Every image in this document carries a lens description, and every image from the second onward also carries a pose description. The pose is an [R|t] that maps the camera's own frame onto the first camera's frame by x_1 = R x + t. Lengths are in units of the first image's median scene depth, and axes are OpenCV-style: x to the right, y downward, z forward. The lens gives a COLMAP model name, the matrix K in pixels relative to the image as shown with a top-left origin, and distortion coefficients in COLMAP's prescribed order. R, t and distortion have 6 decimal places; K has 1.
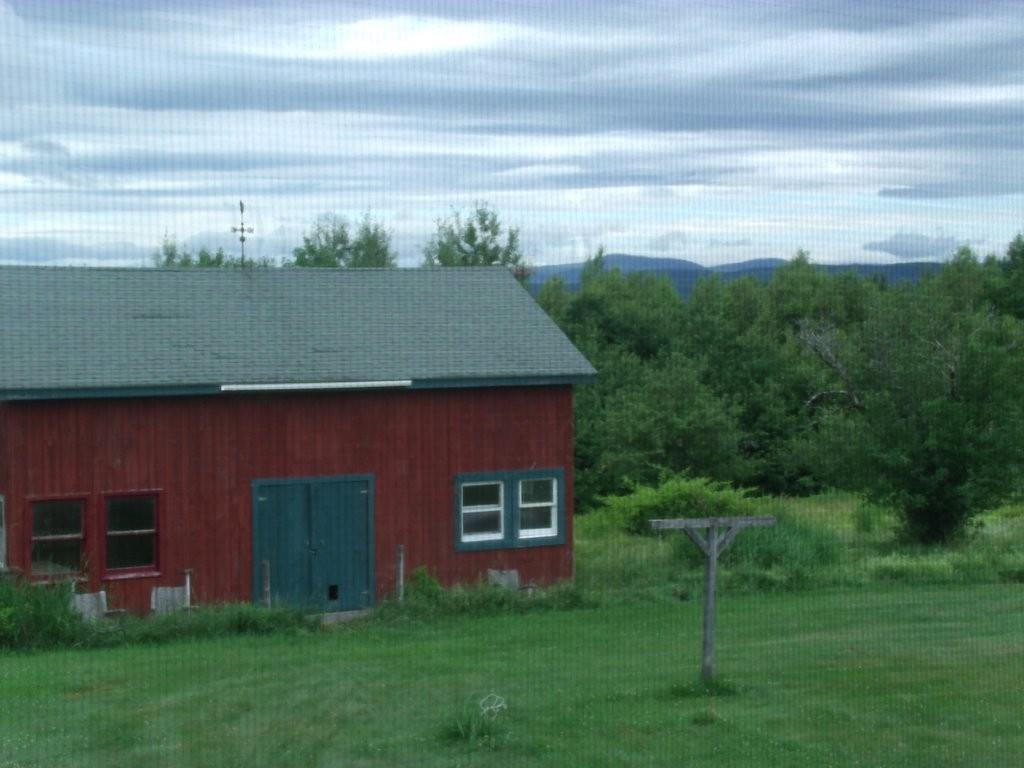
lens RADIAL K [[2082.9, 0, 512.0], [0, 2082.9, 384.0], [0, 0, 1]] dist [0.285970, 0.343447]
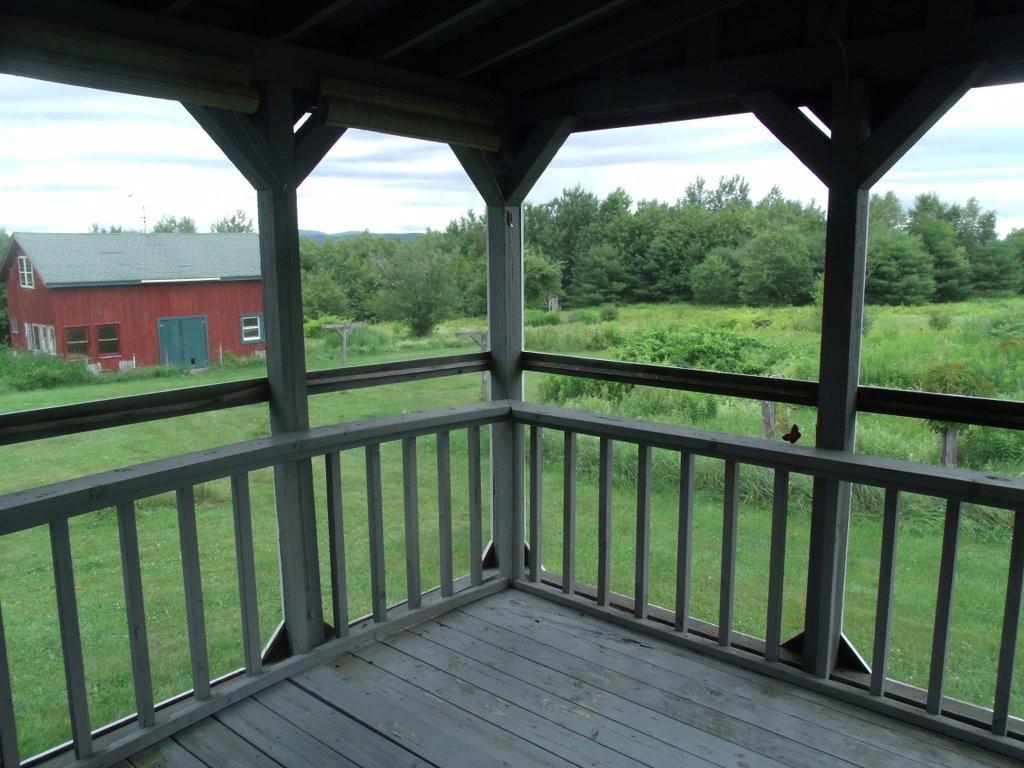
lens RADIAL K [[839.9, 0, 512.0], [0, 839.9, 384.0], [0, 0, 1]] dist [-0.012565, -0.013237]
pose [[0.953902, -0.049905, 0.295939, -0.017108], [0.013911, 0.992370, 0.122505, 0.006290], [-0.299795, -0.112741, 0.947319, -0.092785]]
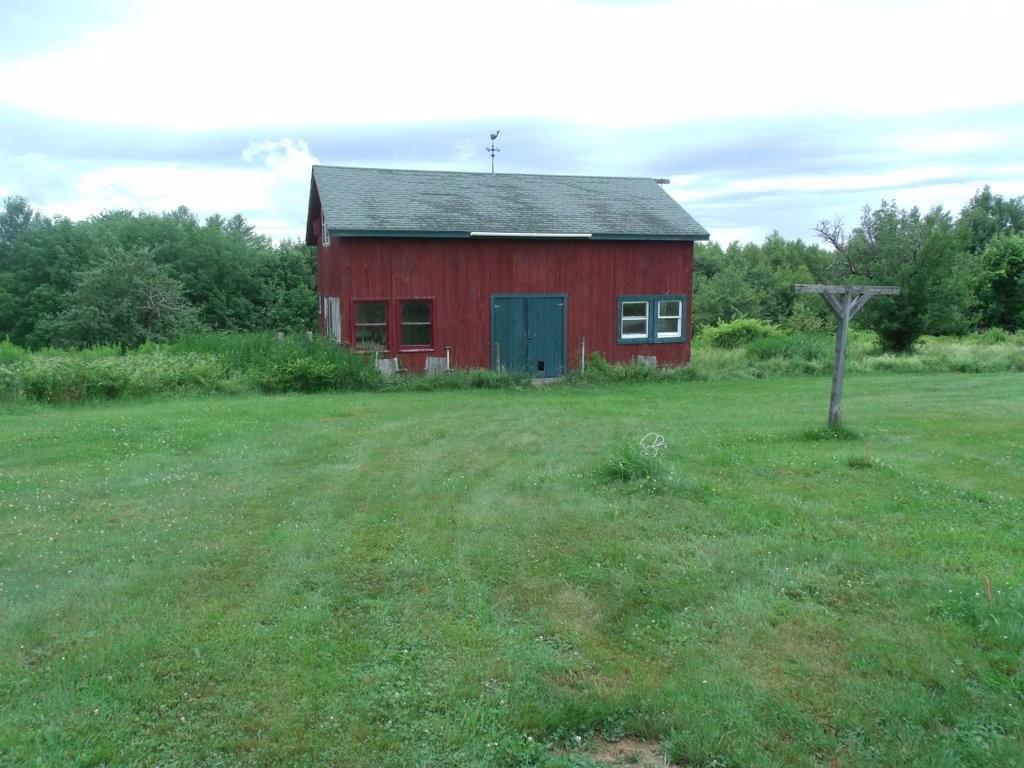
lens RADIAL K [[839.9, 0, 512.0], [0, 839.9, 384.0], [0, 0, 1]] dist [-0.012565, -0.013237]
pose [[0.988245, 0.026447, -0.150577, -0.009058], [-0.012284, 0.995476, 0.094220, 0.050485], [0.152387, -0.091263, 0.984098, 0.343235]]
